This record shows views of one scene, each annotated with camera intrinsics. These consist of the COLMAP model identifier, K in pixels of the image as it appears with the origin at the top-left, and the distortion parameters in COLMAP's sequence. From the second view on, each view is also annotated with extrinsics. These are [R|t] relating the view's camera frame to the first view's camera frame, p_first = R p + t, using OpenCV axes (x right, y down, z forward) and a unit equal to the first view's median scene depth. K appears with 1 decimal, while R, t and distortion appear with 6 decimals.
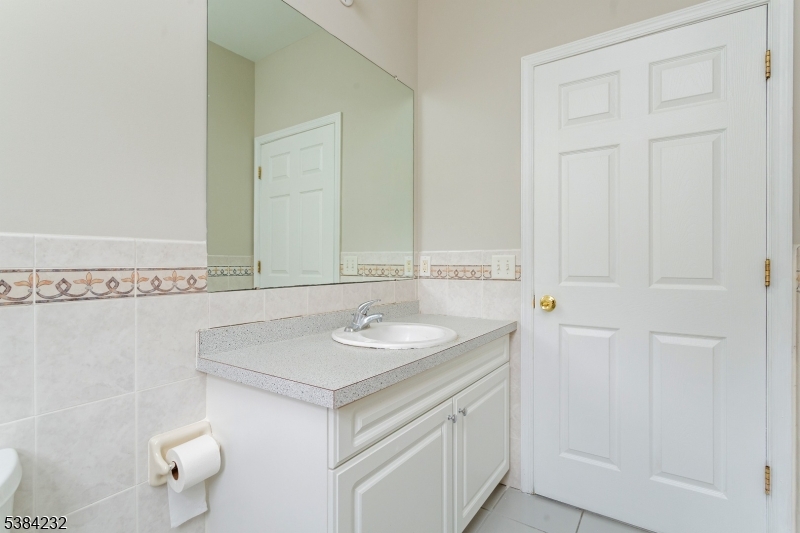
lens RADIAL K [[391.3, 0, 400.0], [0, 391.3, 266.5], [0, 0, 1]] dist [-0.000234, 0.000098]
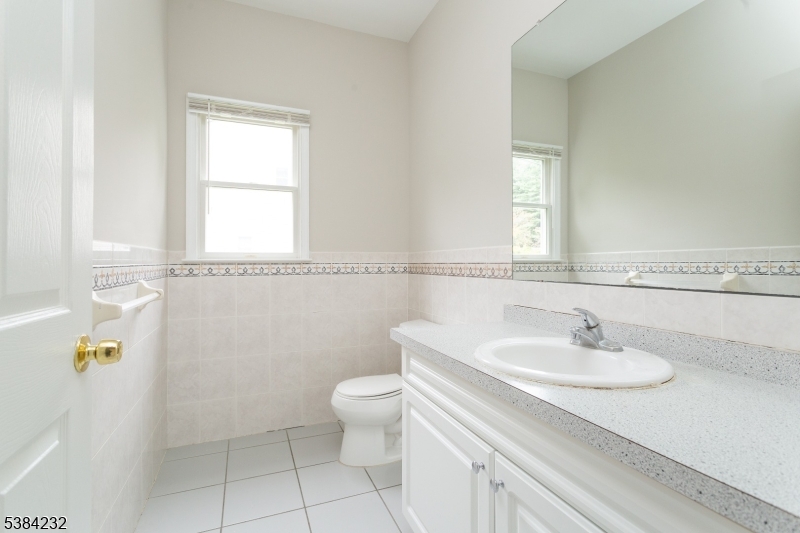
lens RADIAL K [[423.0, 0, 399.6], [0, 423.0, 255.2], [0, 0, 1]] dist [0.001770, 0.000445]
pose [[-0.527918, -0.002310, -0.849292, 0.895344], [0.000588, 0.999995, -0.003085, -0.017941], [0.849295, -0.002128, -0.527914, 1.230191]]
